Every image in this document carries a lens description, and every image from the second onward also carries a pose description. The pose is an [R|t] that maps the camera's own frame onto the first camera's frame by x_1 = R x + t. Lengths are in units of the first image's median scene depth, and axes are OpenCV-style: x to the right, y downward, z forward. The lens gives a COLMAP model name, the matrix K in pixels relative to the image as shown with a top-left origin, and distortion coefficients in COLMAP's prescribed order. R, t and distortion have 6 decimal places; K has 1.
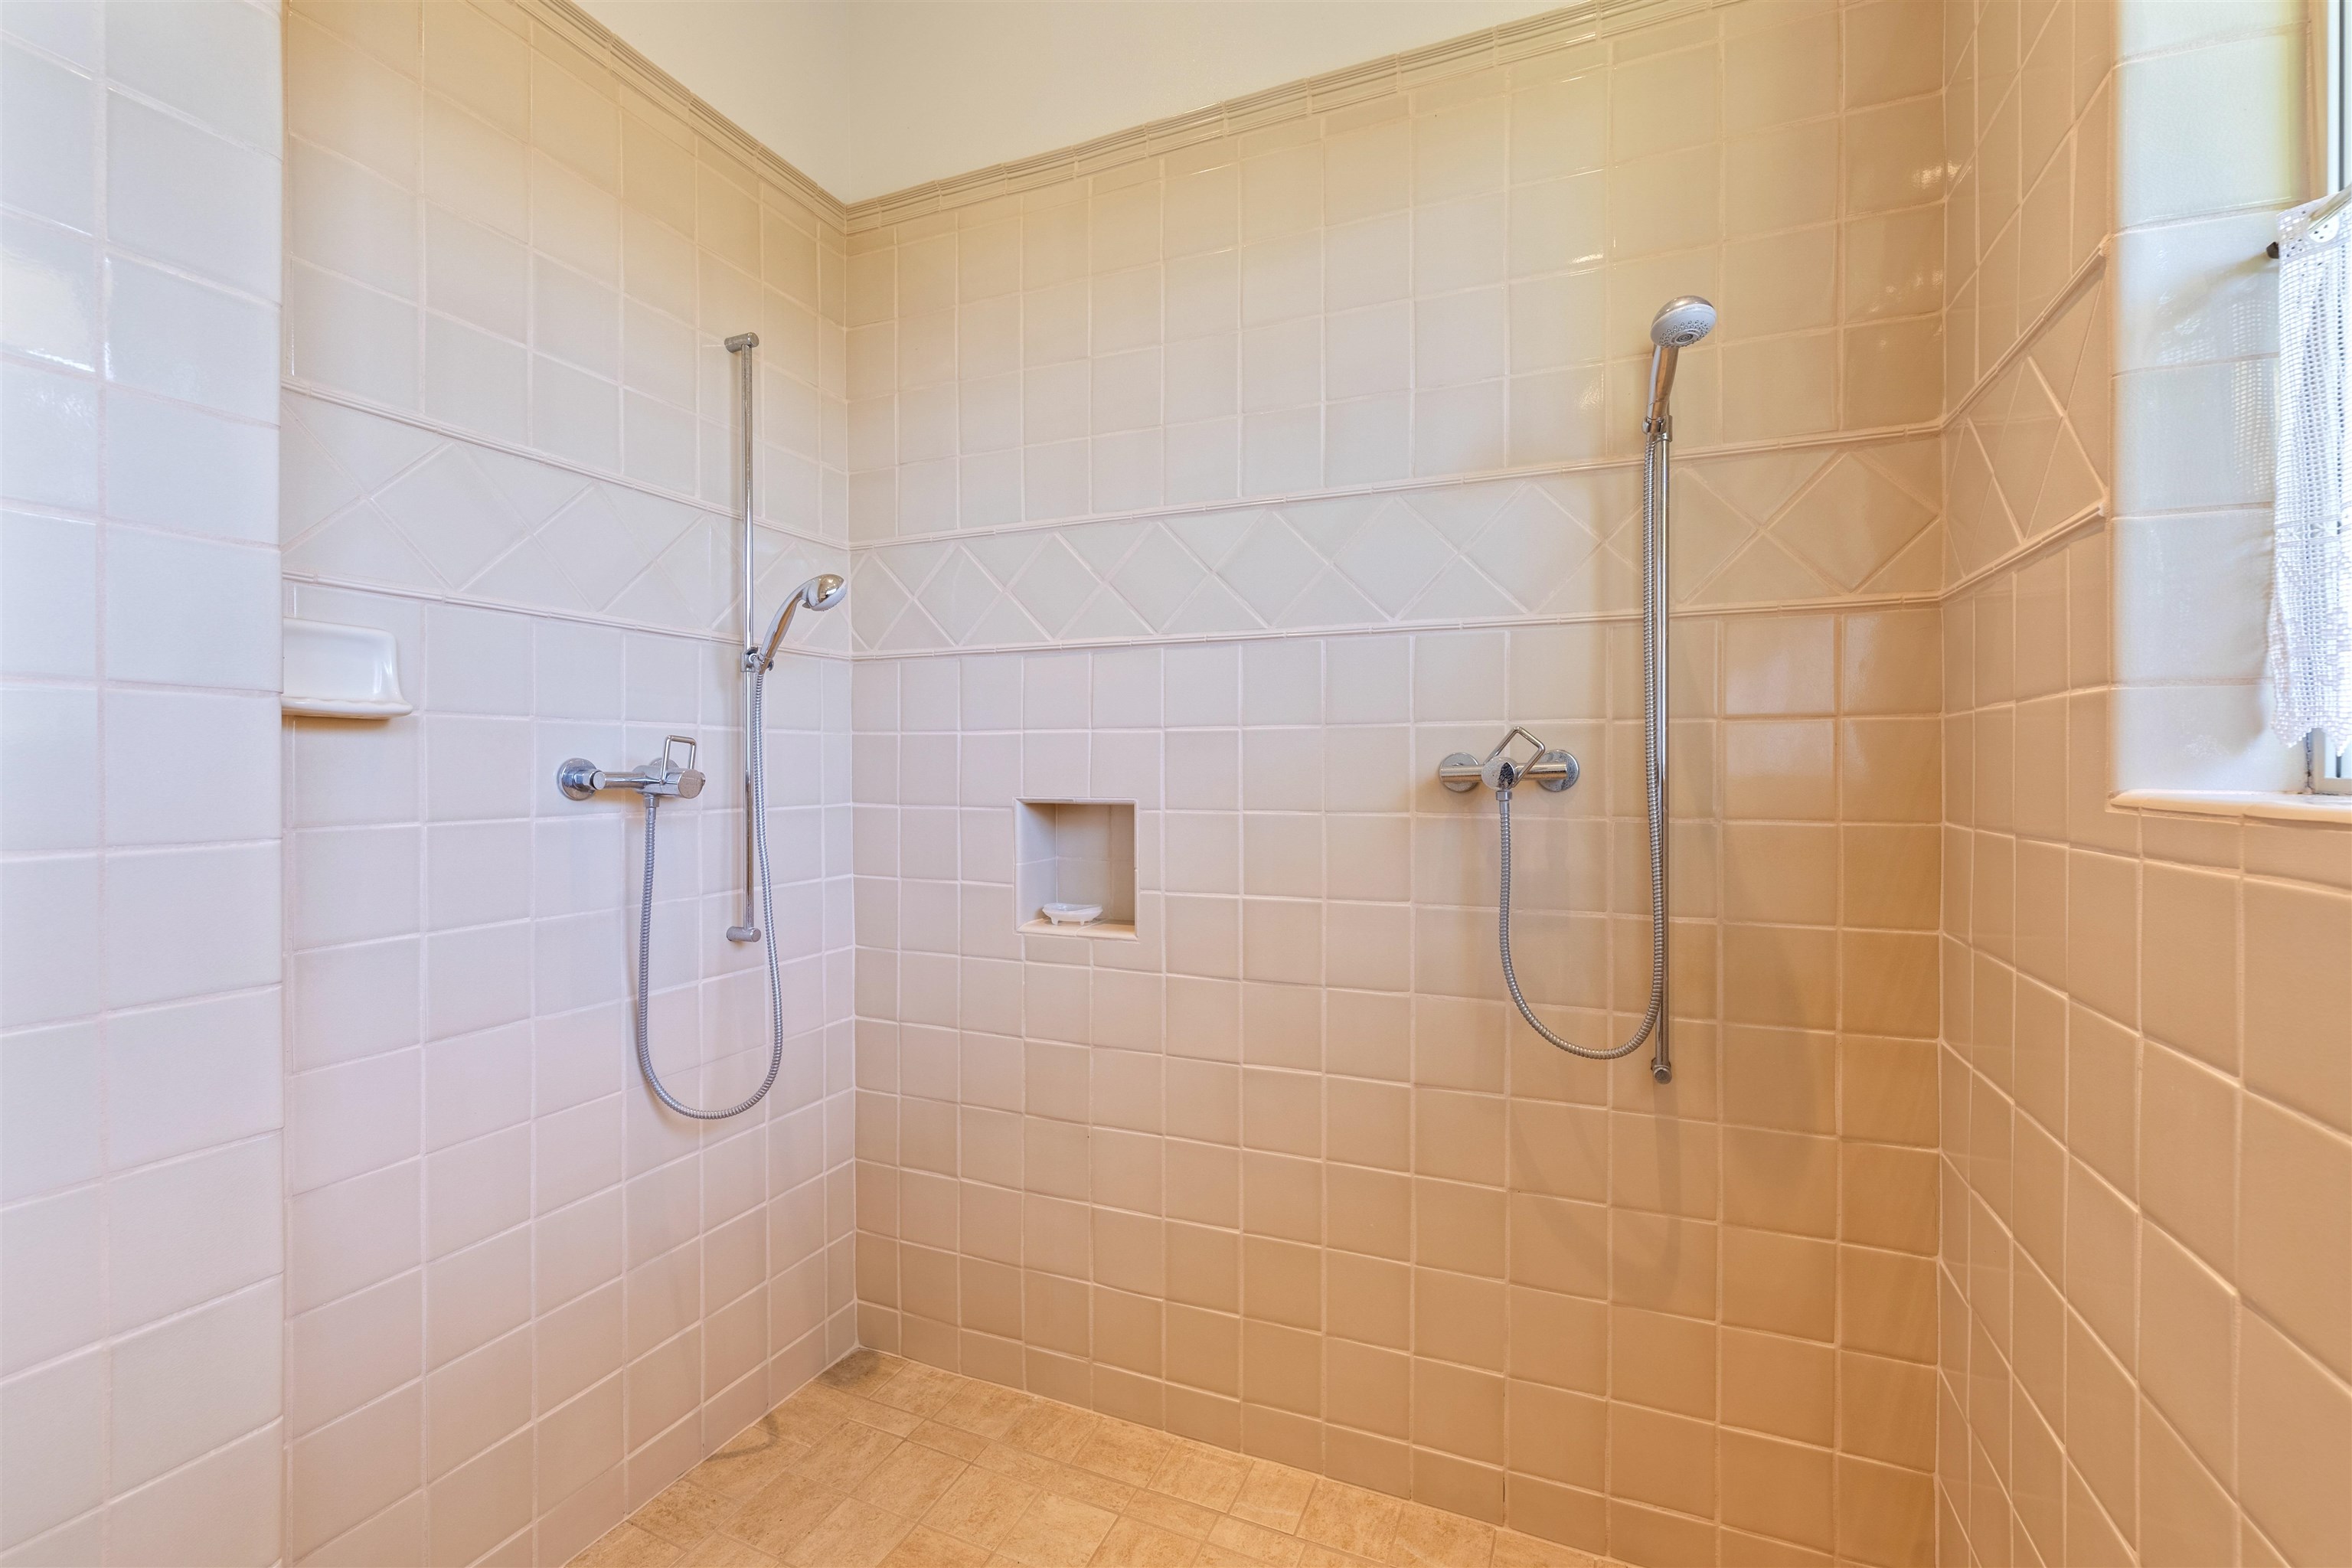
lens RADIAL K [[1018.6, 0, 1179.2], [0, 1018.6, 762.6], [0, 0, 1]] dist [0.000272, 0.000070]
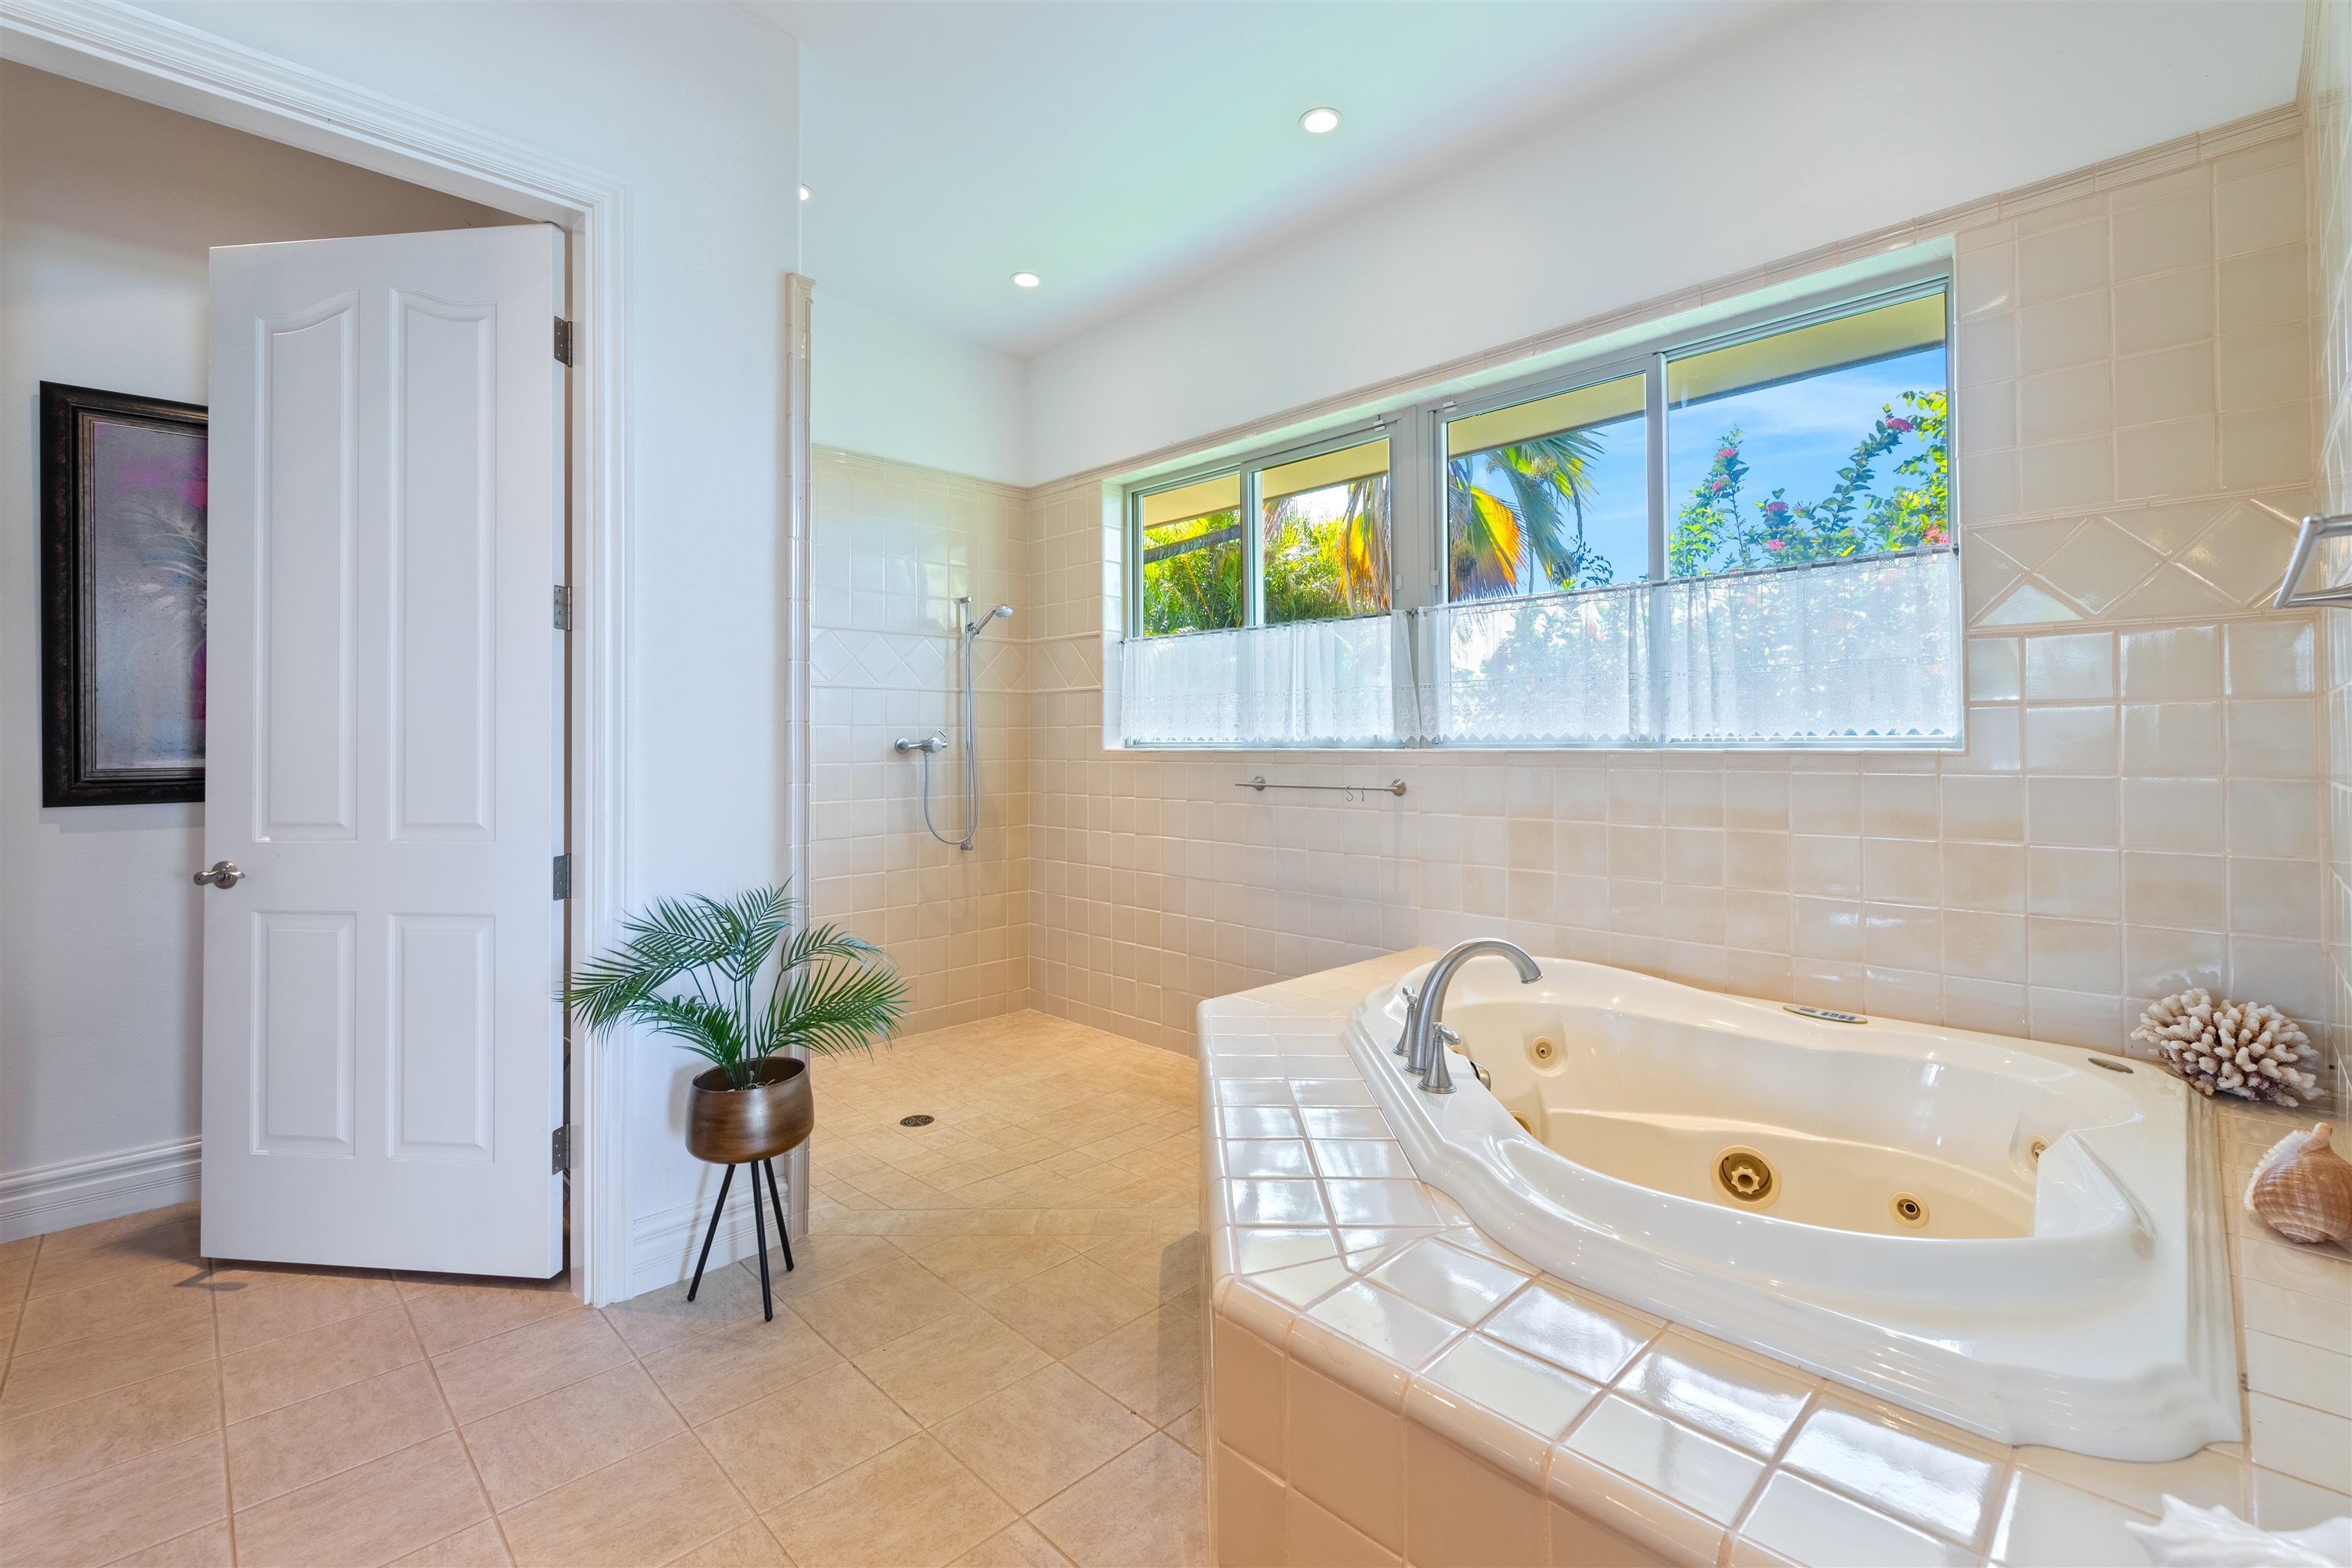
lens RADIAL K [[1043.3, 0, 1178.2], [0, 1043.3, 725.6], [0, 0, 1]] dist [-0.000021, -0.000689]
pose [[0.378922, 0.010957, 0.925364, -2.024949], [0.006415, 0.999875, -0.014466, 0.001007], [-0.925406, 0.011417, 0.378805, -0.682643]]
